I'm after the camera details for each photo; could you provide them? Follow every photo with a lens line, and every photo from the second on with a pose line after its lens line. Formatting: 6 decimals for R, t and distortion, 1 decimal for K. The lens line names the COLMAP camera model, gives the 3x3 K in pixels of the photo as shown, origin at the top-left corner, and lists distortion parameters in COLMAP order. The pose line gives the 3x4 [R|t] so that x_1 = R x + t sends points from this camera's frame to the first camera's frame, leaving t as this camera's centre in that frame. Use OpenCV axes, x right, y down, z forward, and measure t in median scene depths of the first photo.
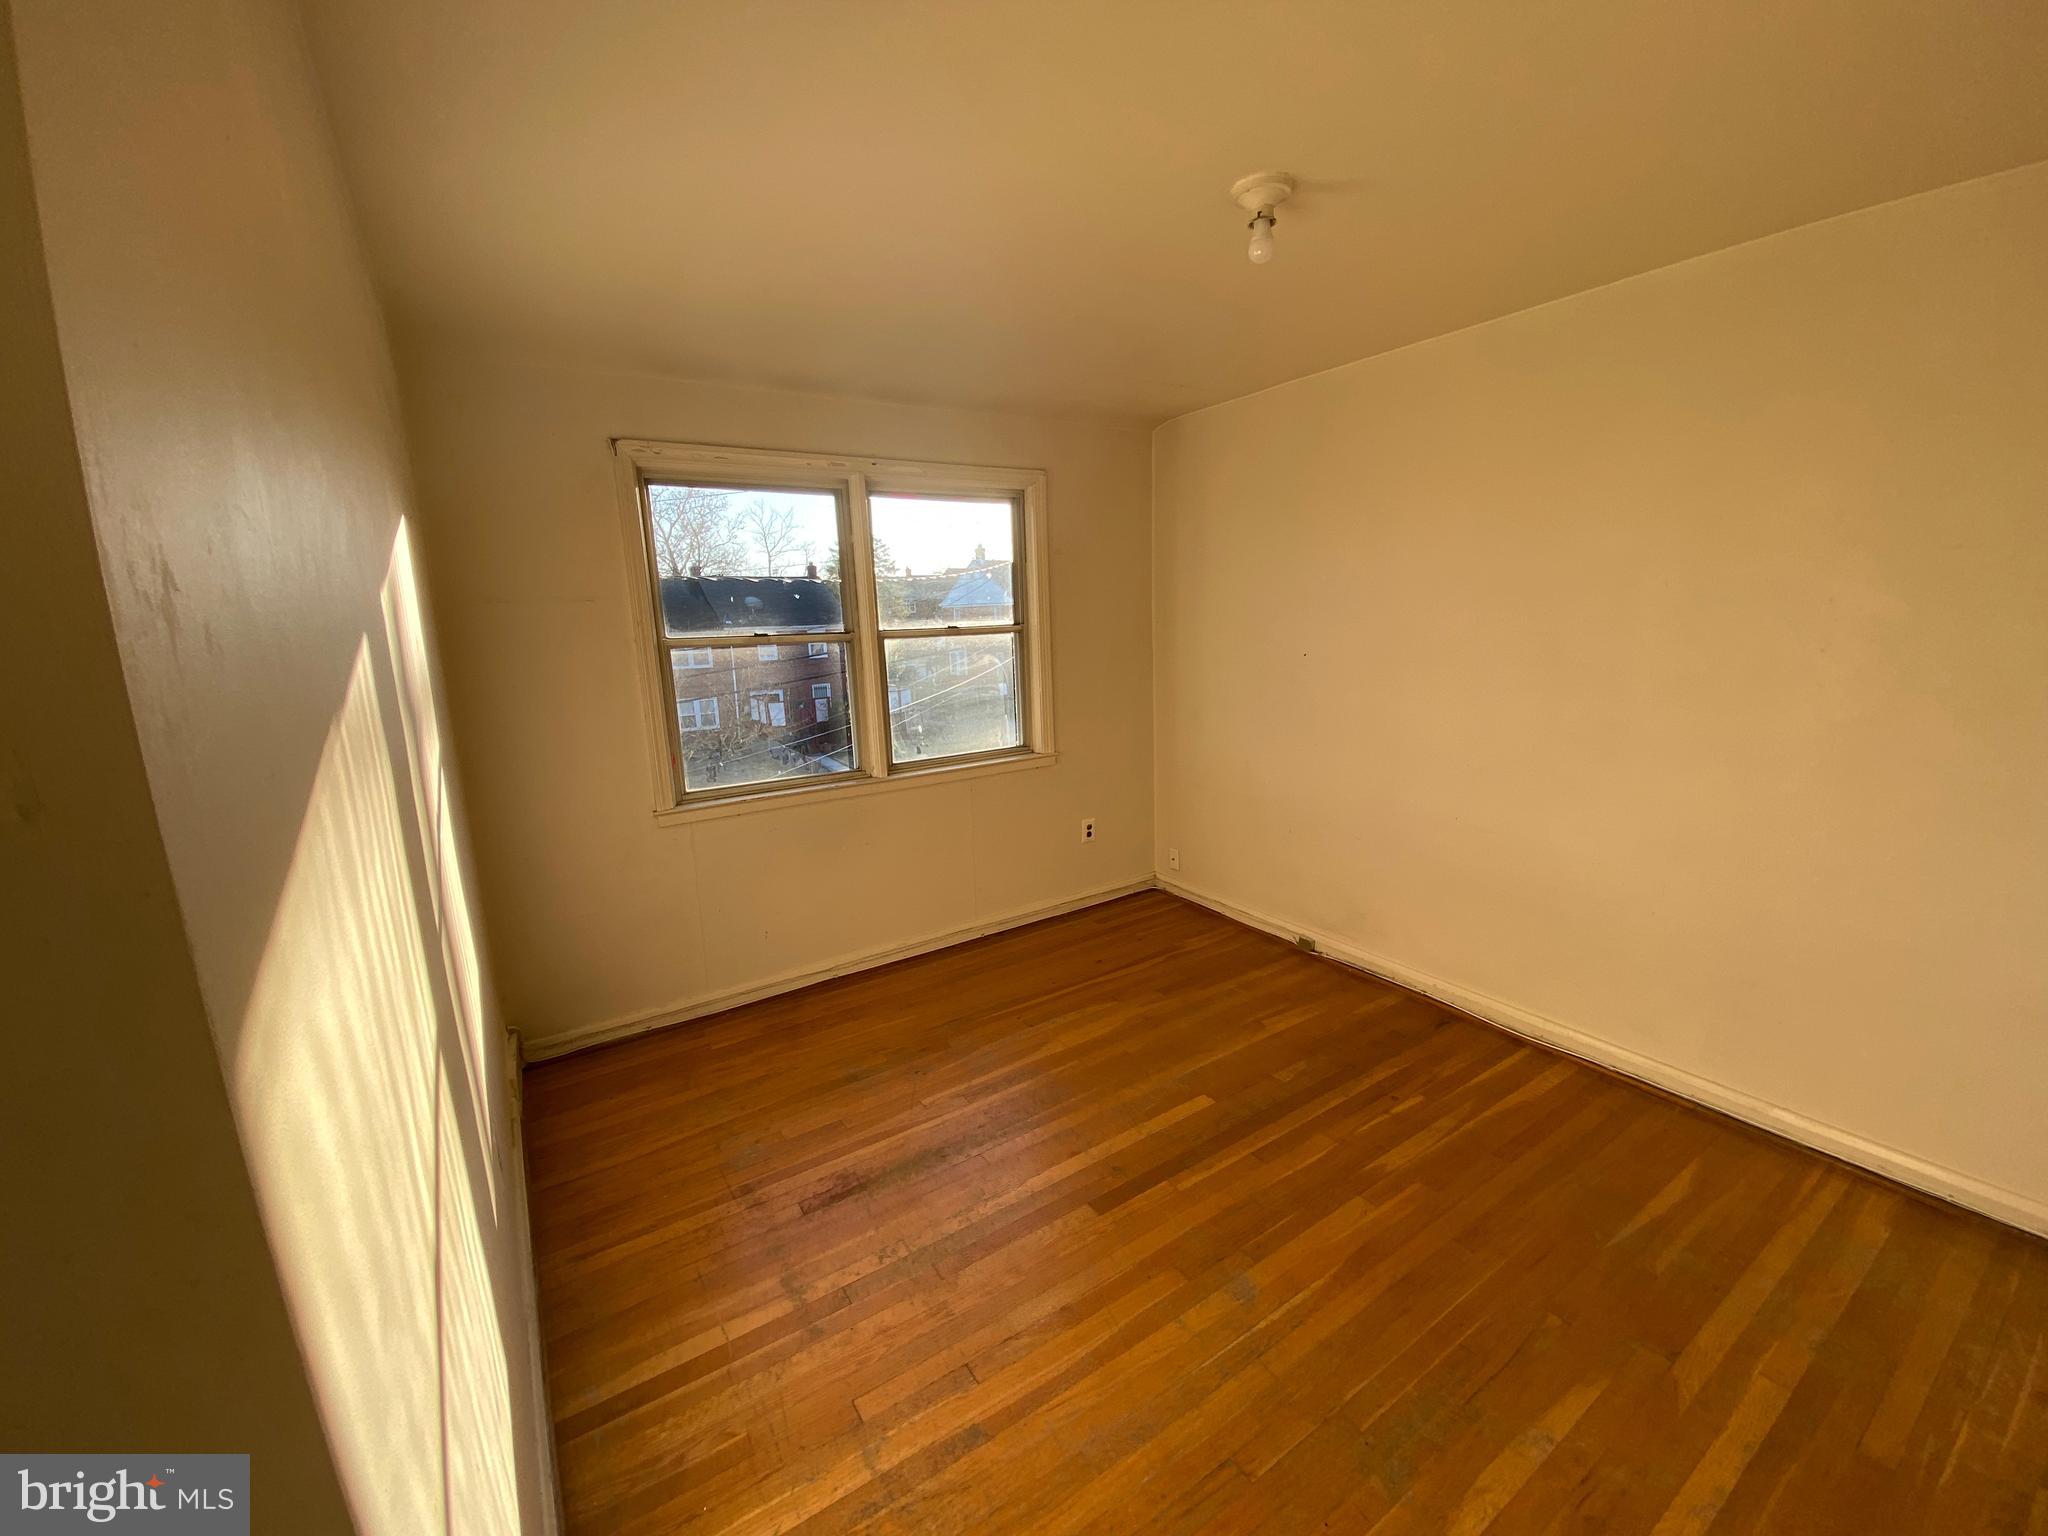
lens RADIAL K [[827.2, 0, 1024.0], [0, 827.2, 768.0], [0, 0, 1]] dist [-0.014211, -0.000102]
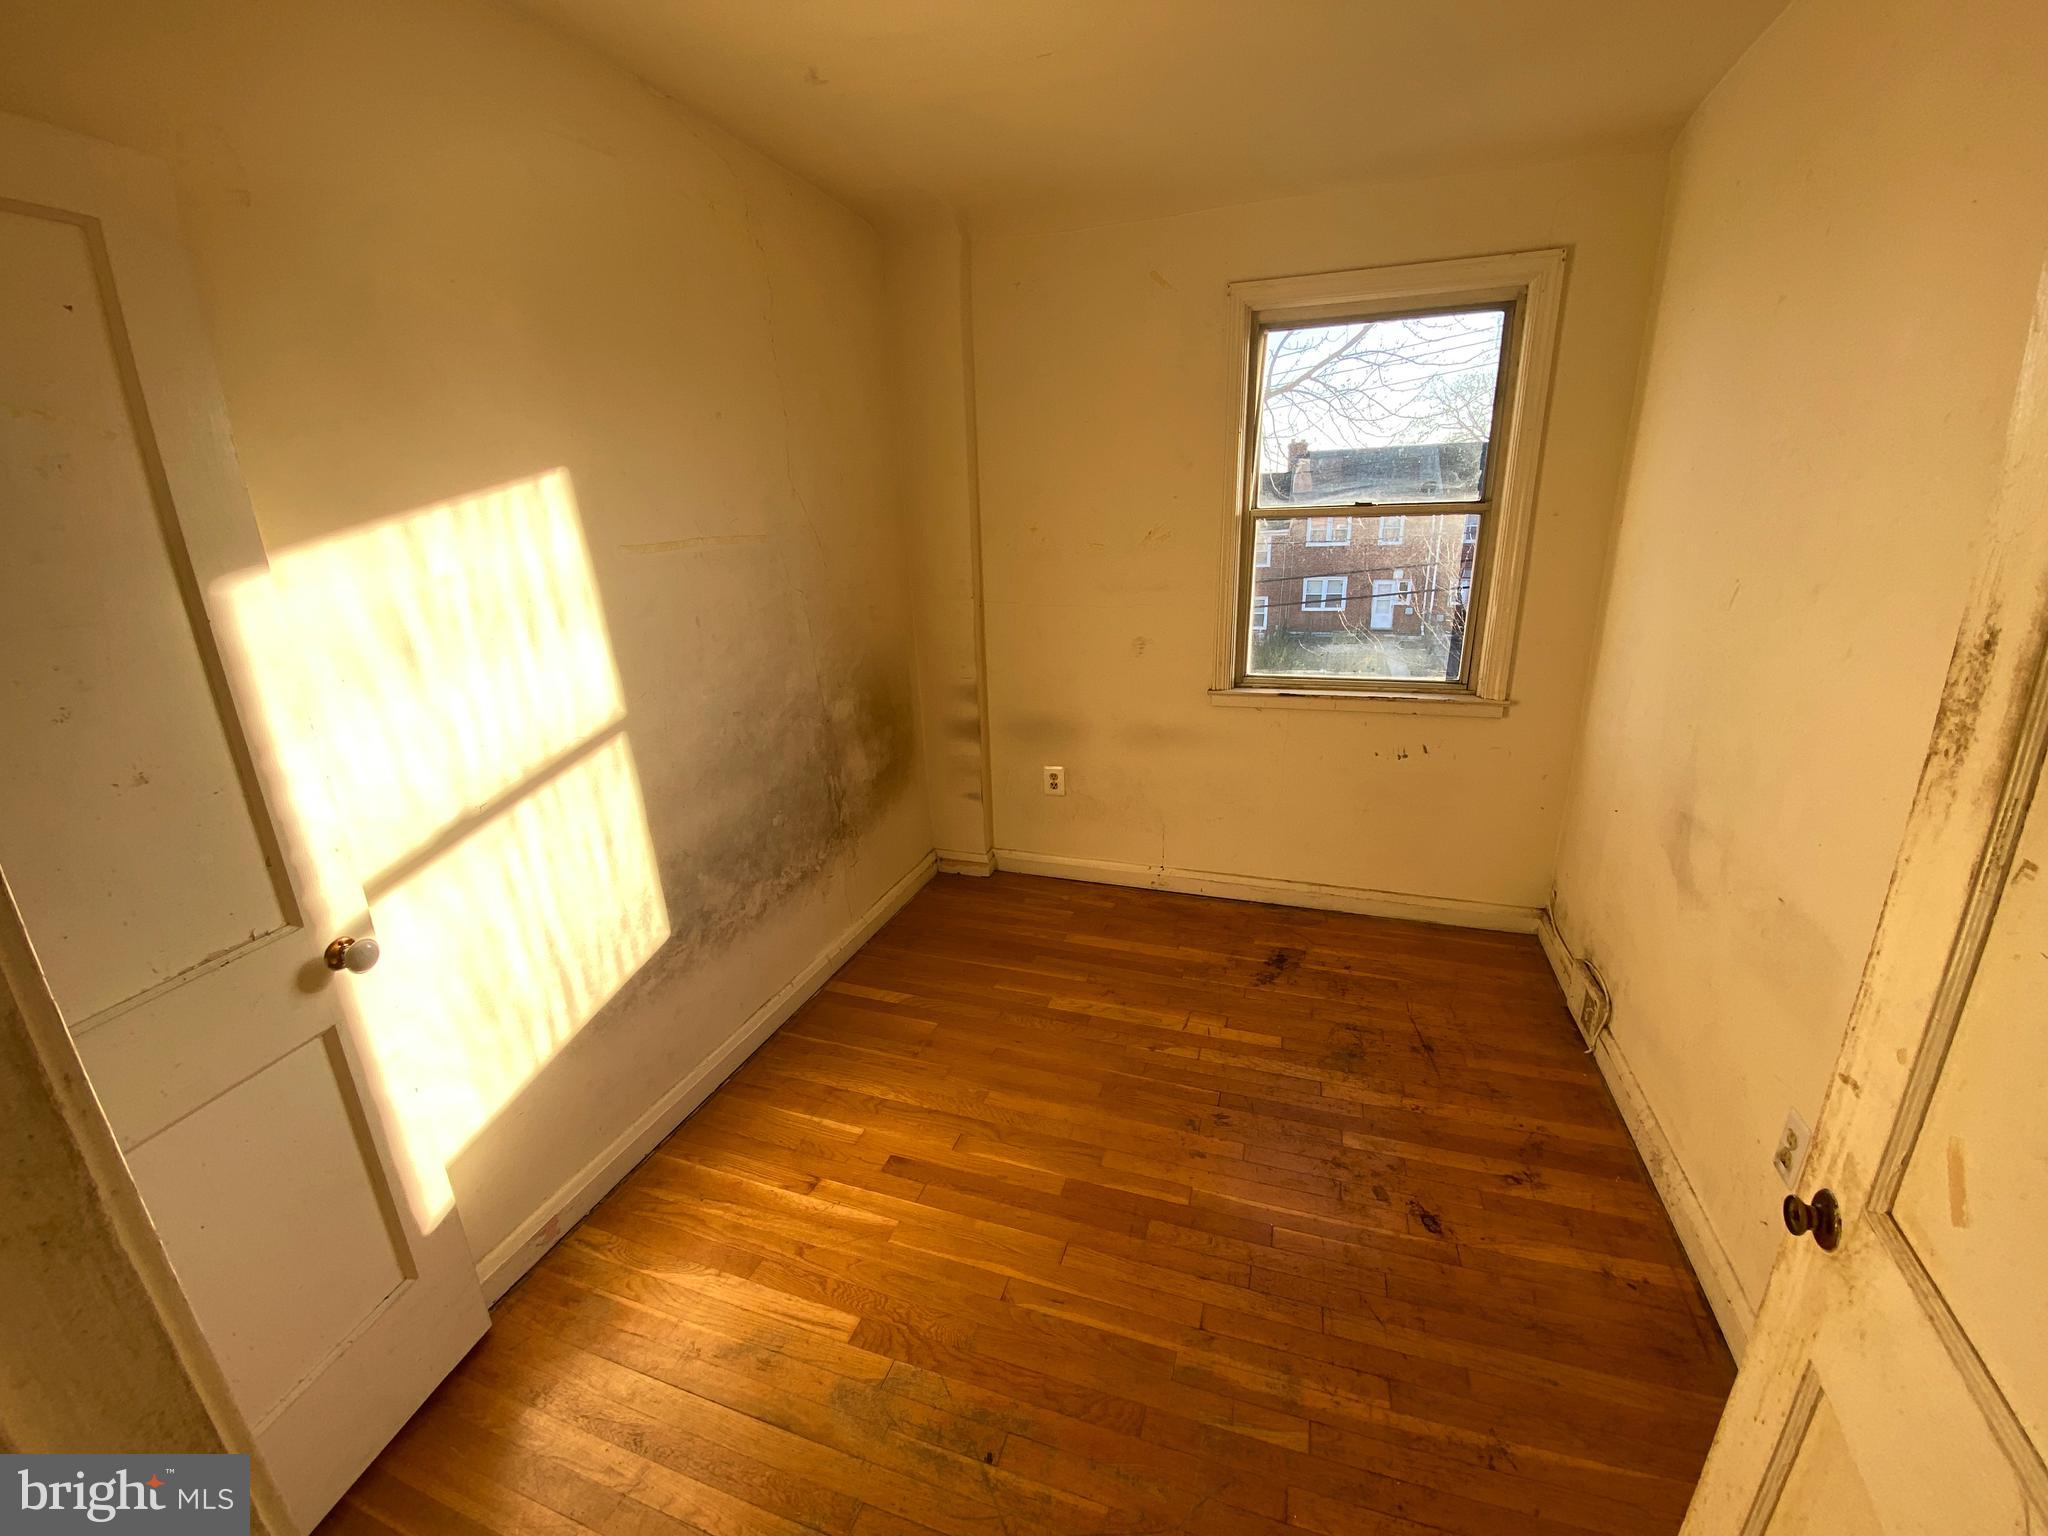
lens RADIAL K [[902.6, 0, 1021.7], [0, 902.6, 805.2], [0, 0, 1]] dist [0.000307, -0.000028]
pose [[0.574267, 0.276459, -0.770576, 0.404761], [-0.136413, 0.960411, 0.242905, -0.061450], [0.807223, -0.034376, 0.589245, 0.236084]]
